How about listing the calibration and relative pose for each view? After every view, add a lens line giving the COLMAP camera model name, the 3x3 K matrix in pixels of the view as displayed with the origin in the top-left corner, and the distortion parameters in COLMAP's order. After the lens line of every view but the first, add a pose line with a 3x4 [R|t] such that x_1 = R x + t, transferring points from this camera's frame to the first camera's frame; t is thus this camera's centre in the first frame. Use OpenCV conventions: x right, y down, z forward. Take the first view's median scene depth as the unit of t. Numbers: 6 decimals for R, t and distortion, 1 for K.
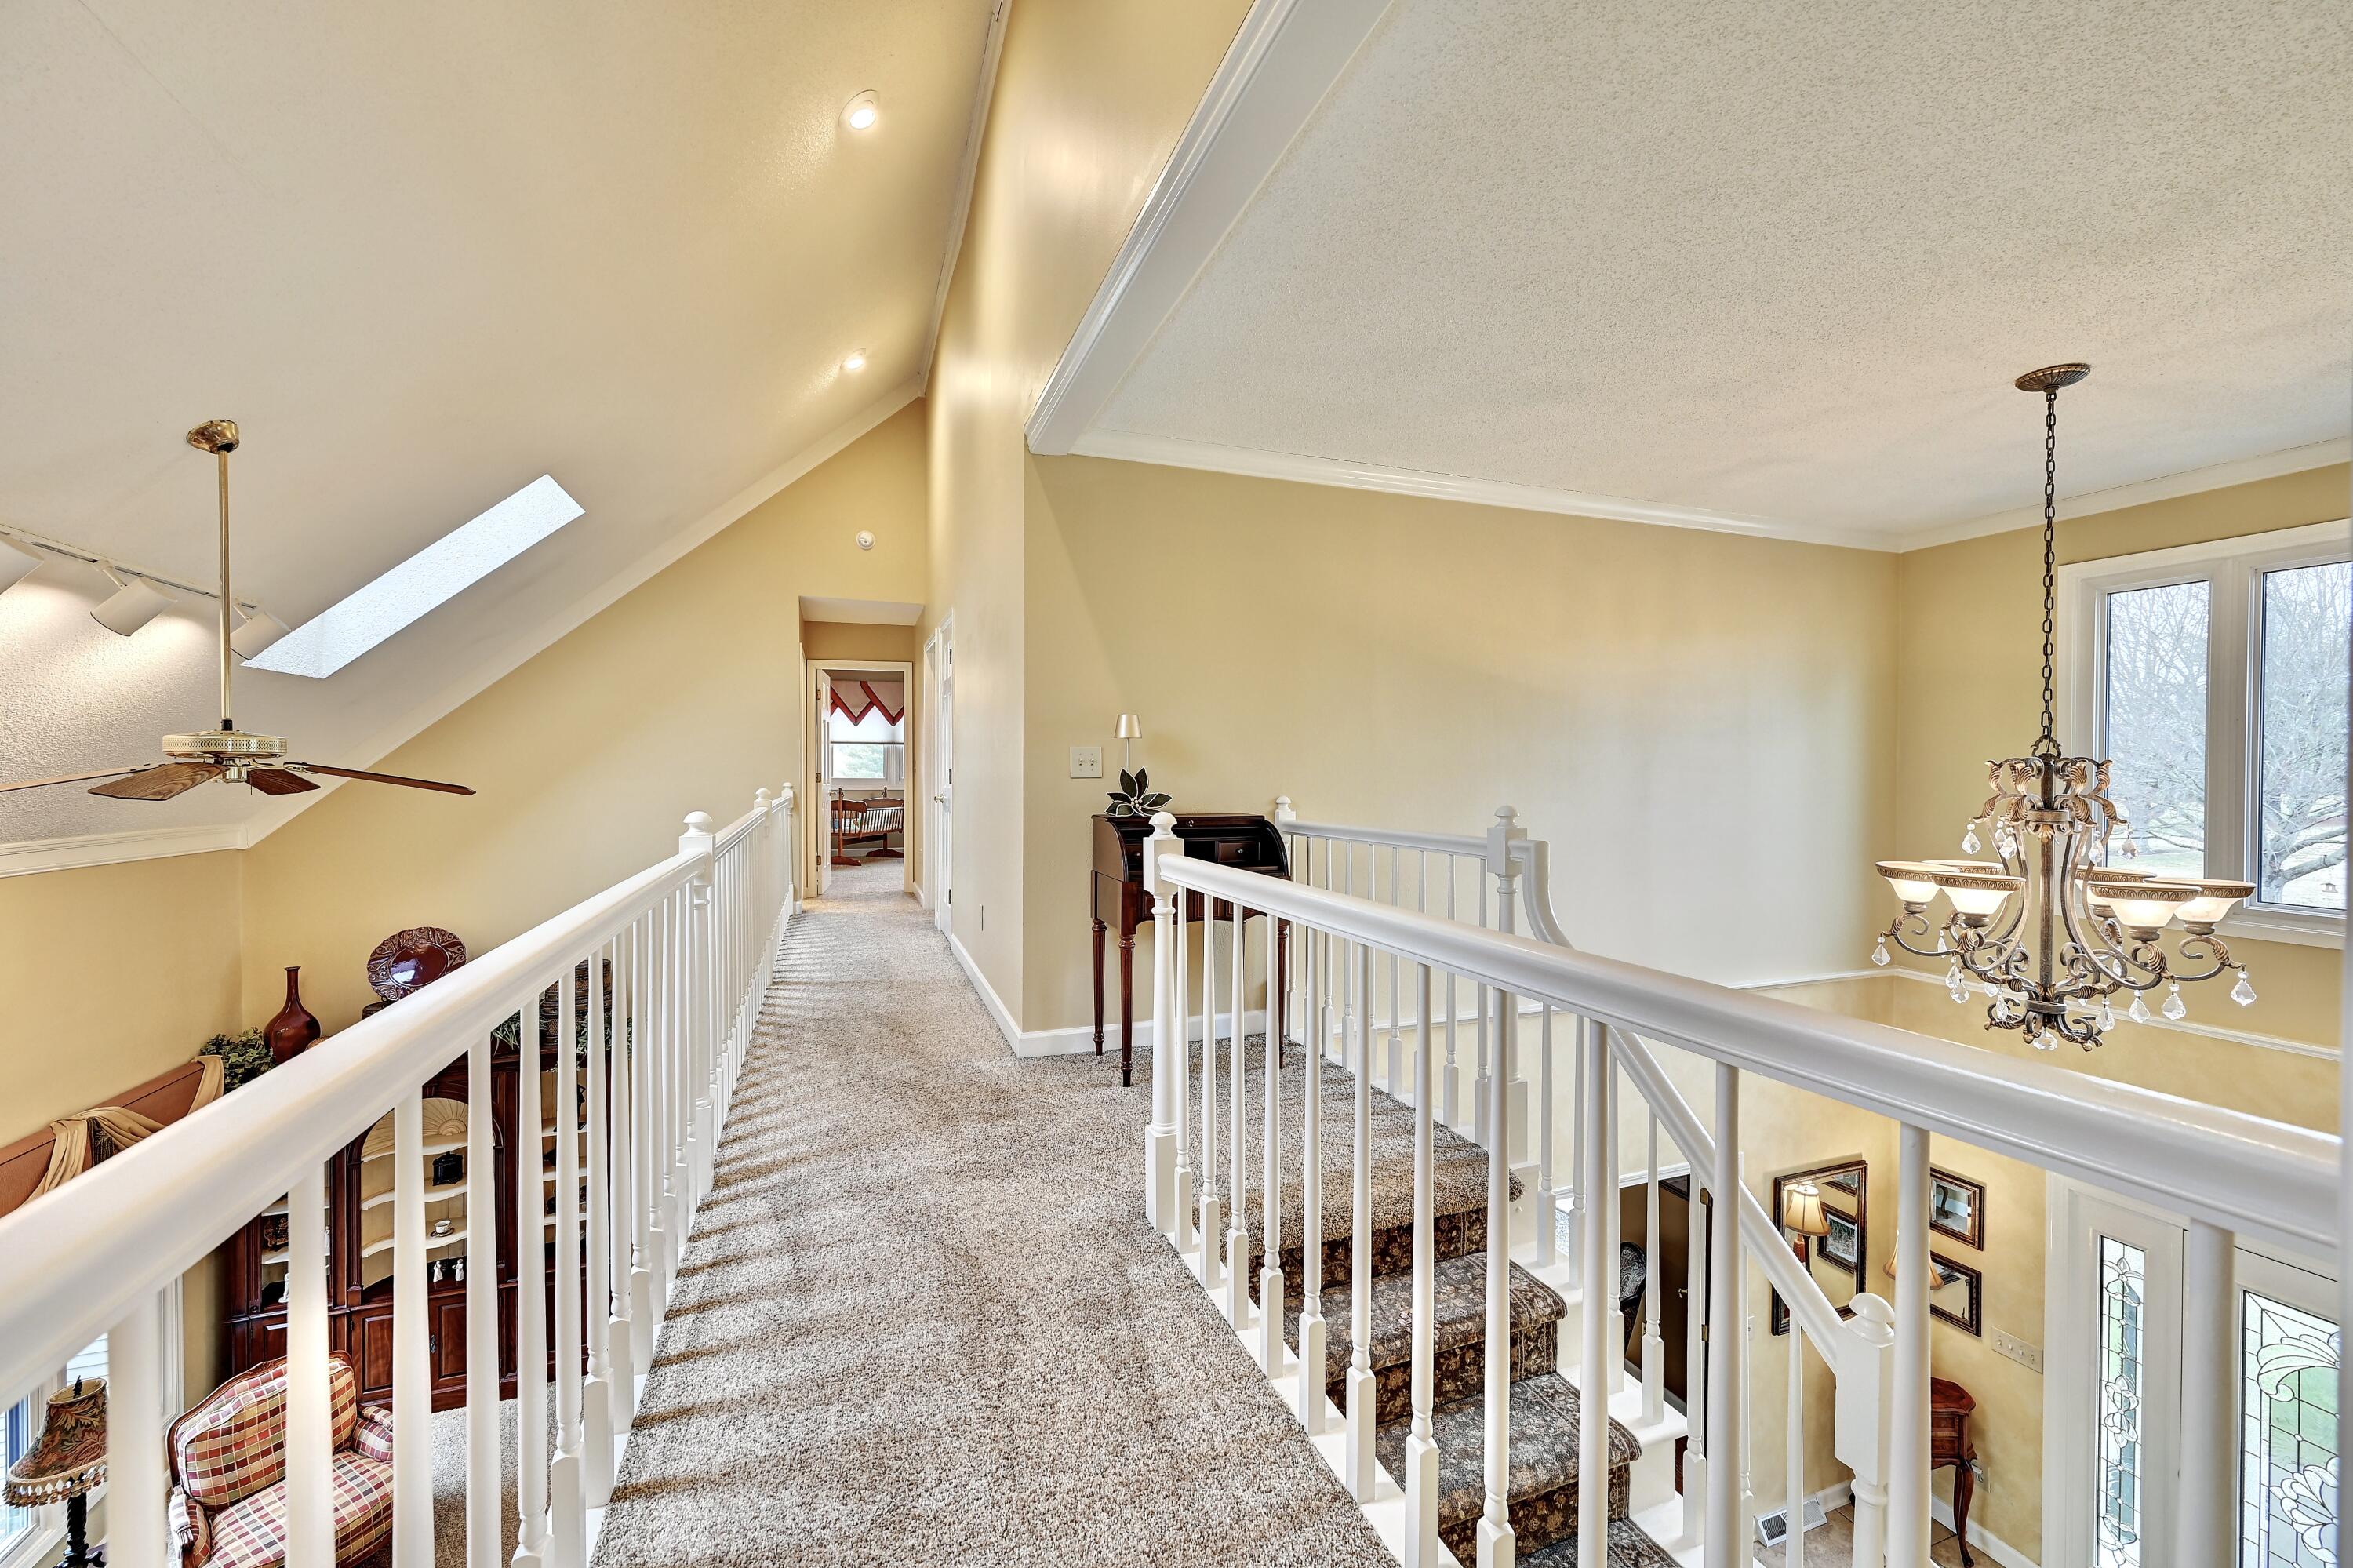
lens RADIAL K [[920.0, 0, 1175.1], [0, 920.0, 780.1], [0, 0, 1]] dist [0.000055, 0.000190]
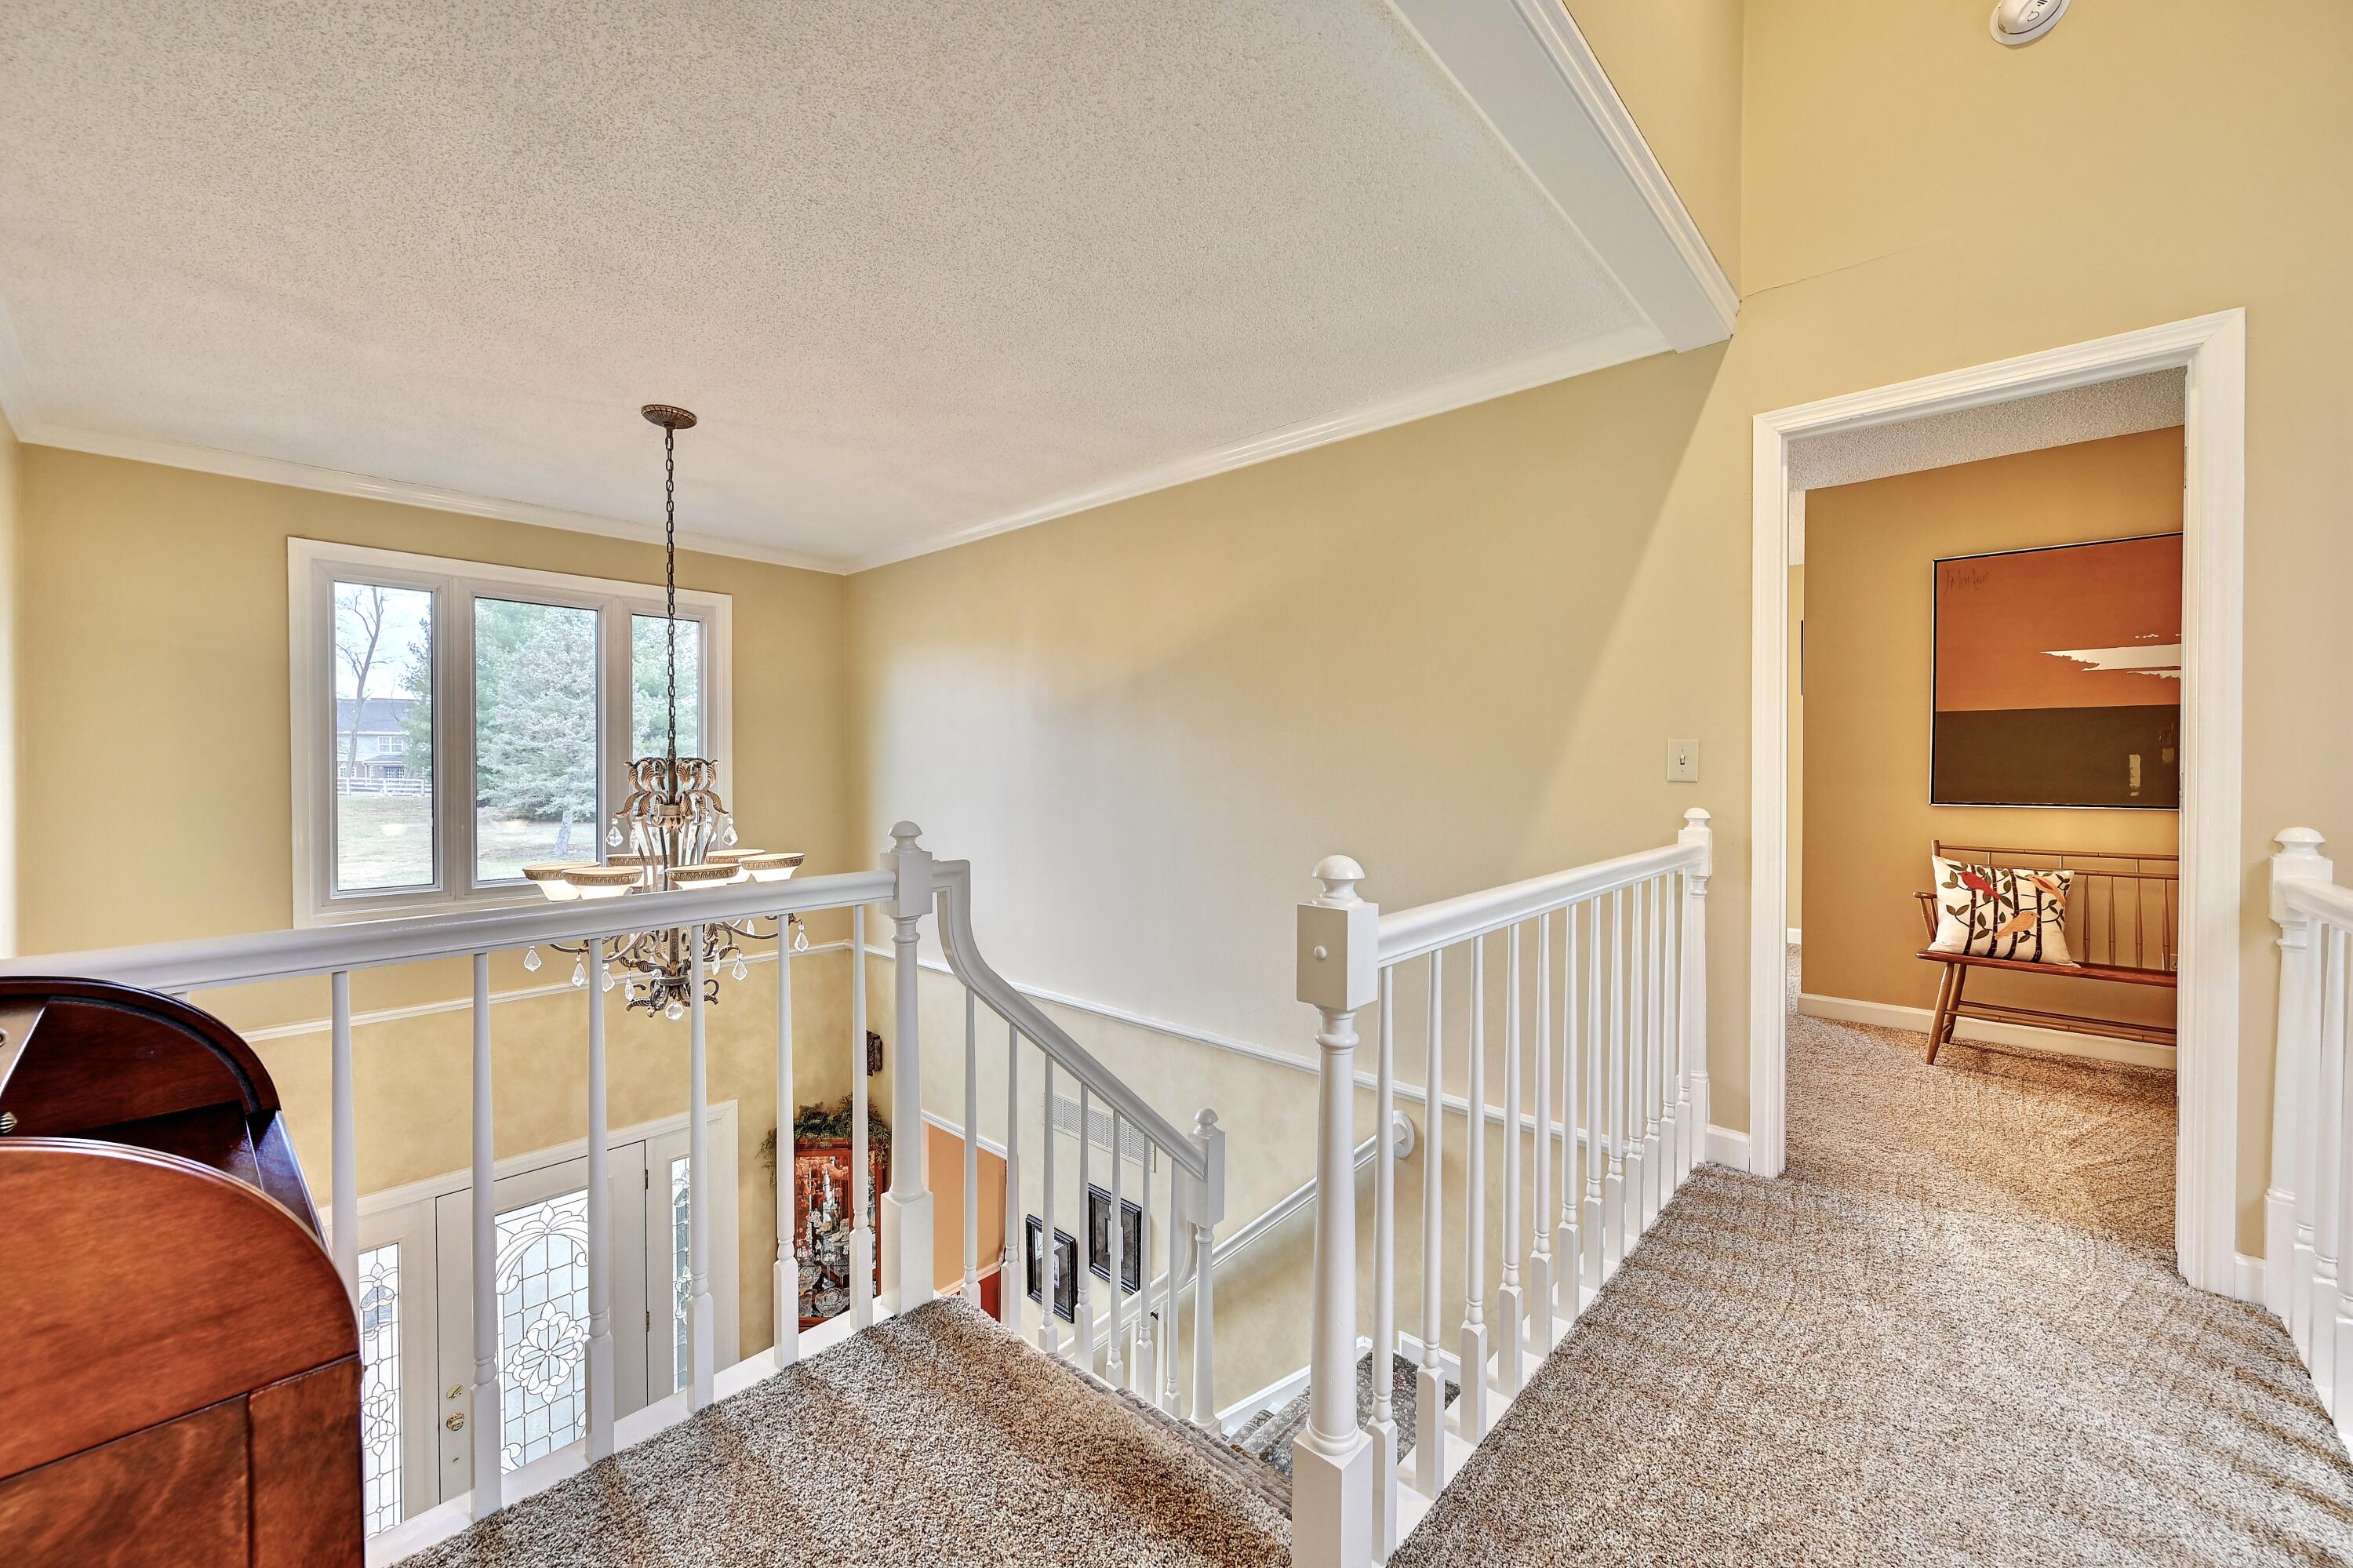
lens RADIAL K [[920.0, 0, 1175.1], [0, 920.0, 780.1], [0, 0, 1]] dist [0.000055, 0.000190]
pose [[-0.469386, -0.015402, 0.882859, -0.265598], [0.006930, 0.999753, 0.021125, -0.013472], [-0.882966, 0.016034, -0.469164, 0.800952]]
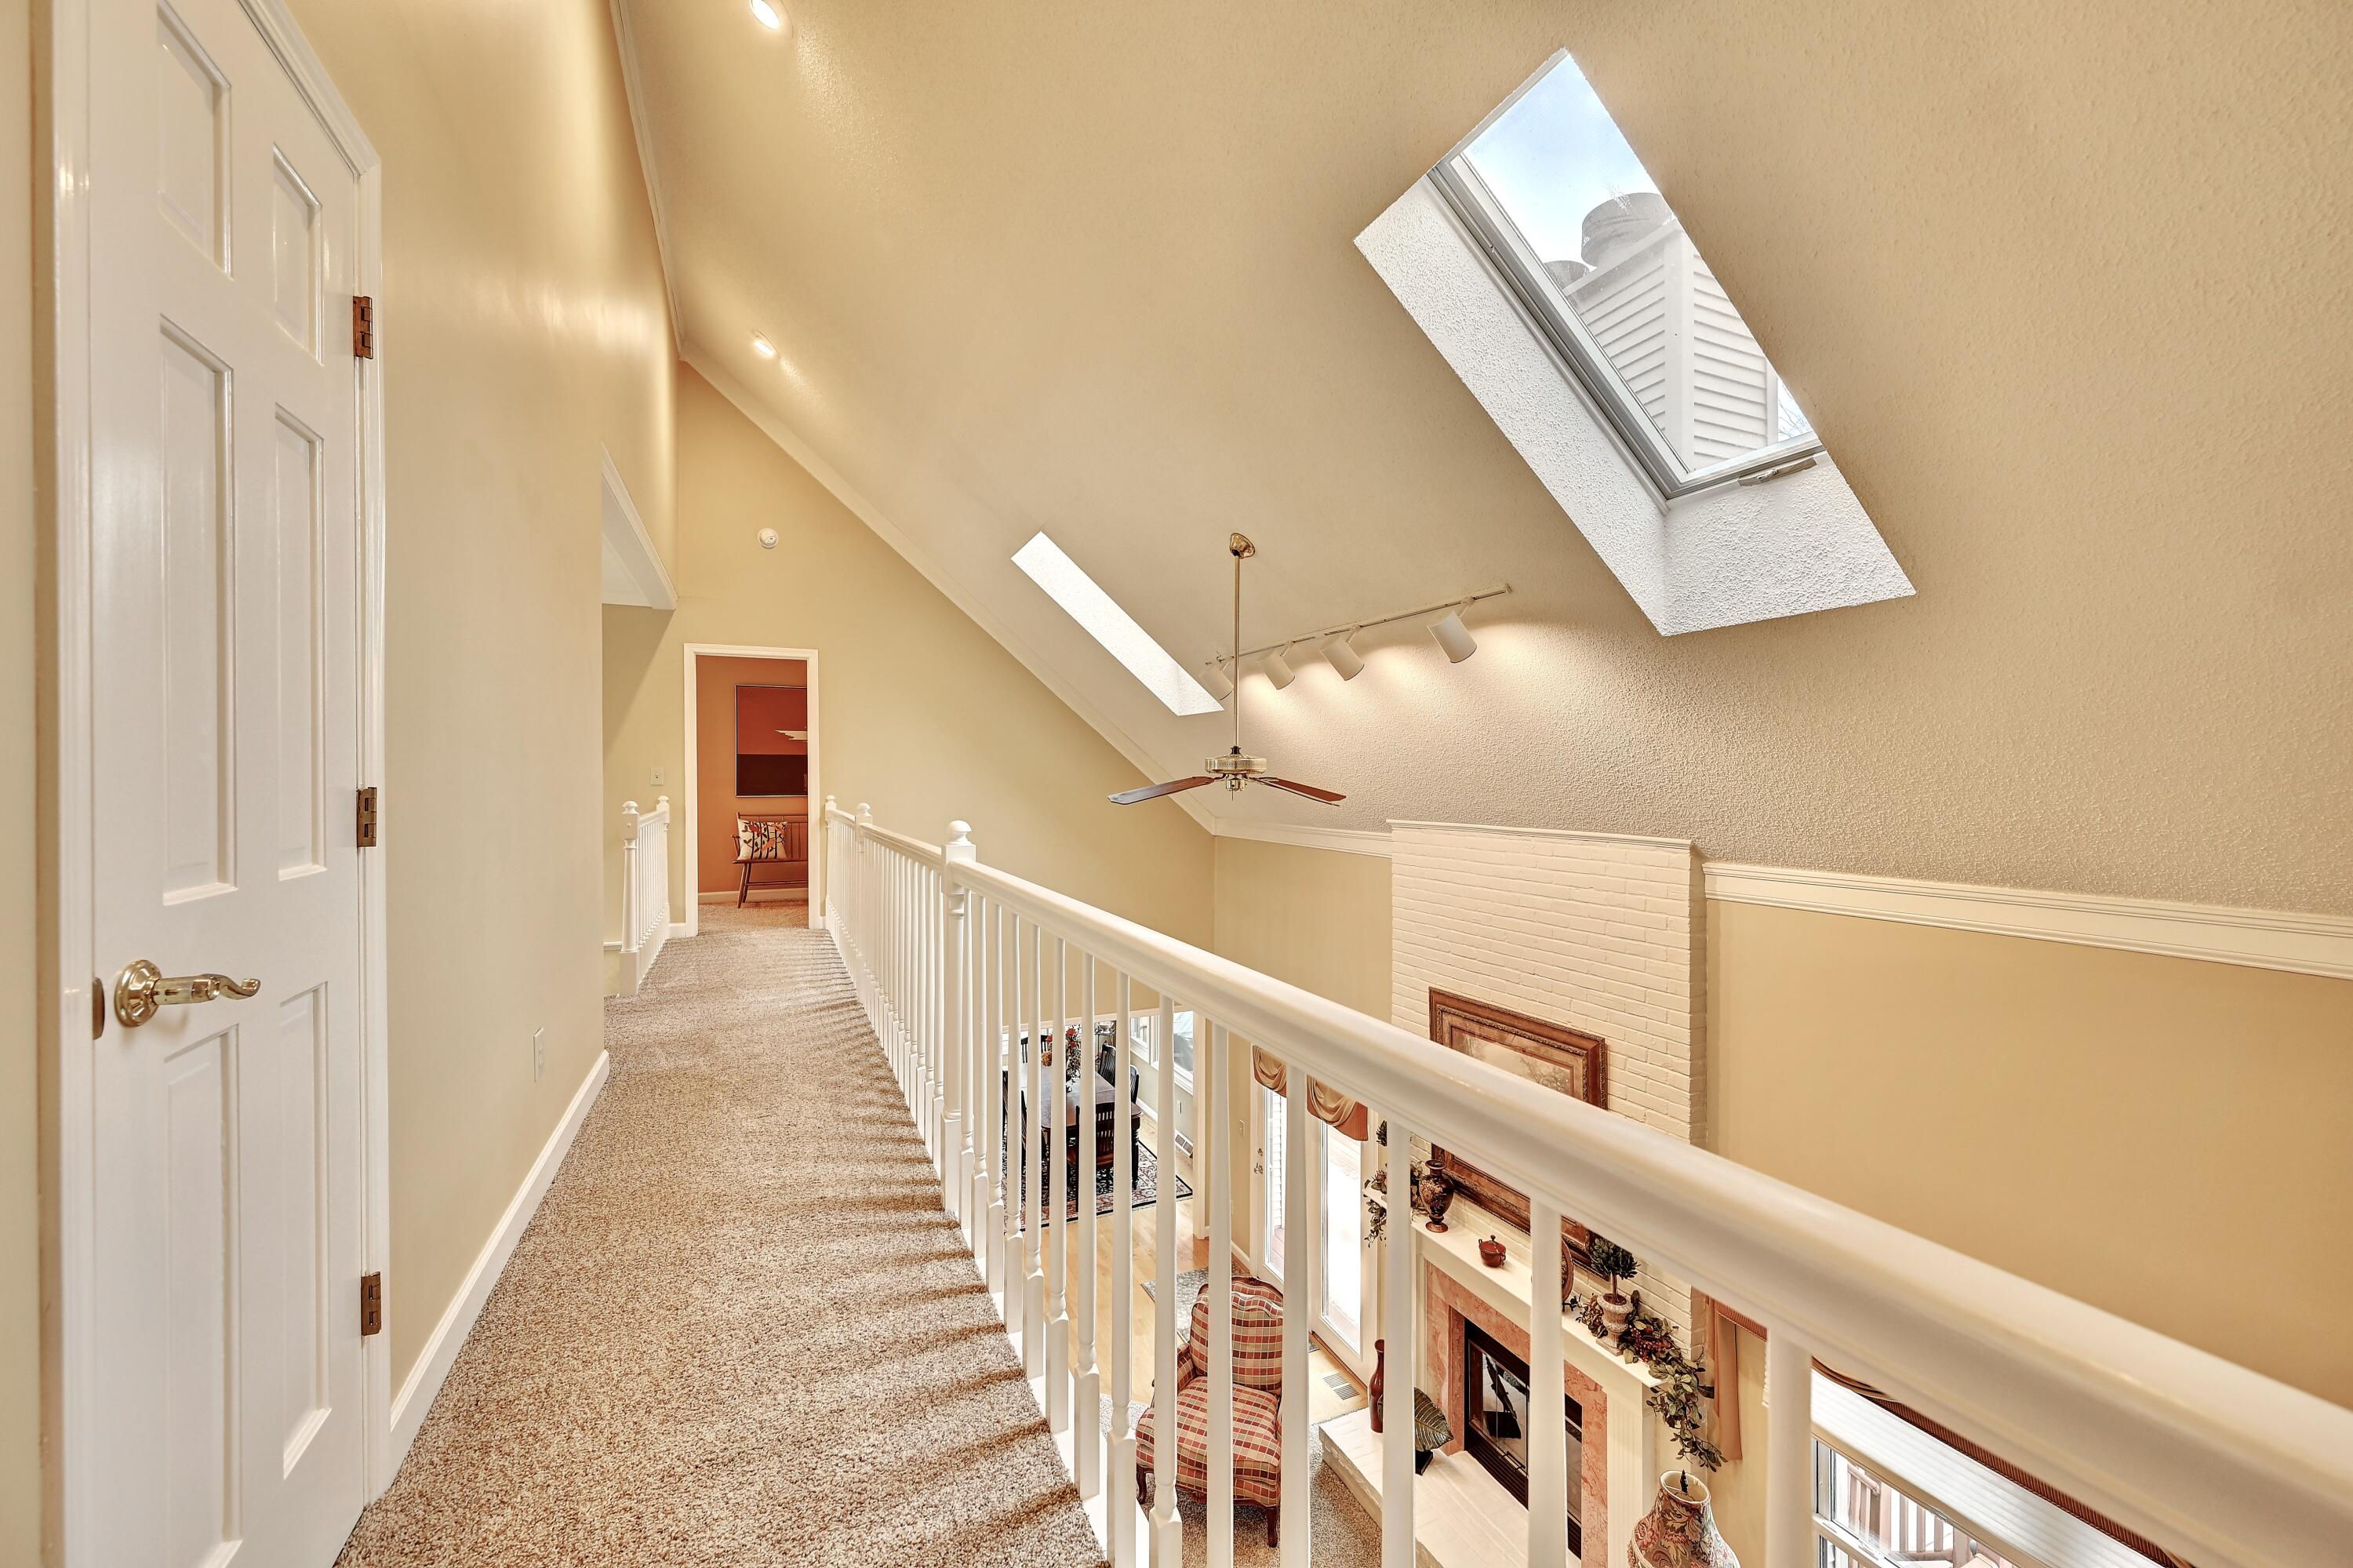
lens RADIAL K [[920.0, 0, 1175.1], [0, 920.0, 780.1], [0, 0, 1]] dist [0.000055, 0.000190]
pose [[-0.997022, -0.000185, -0.077119, -0.802730], [-0.001065, 0.999935, 0.011370, -0.028776], [0.077112, 0.011418, -0.996957, 2.329356]]
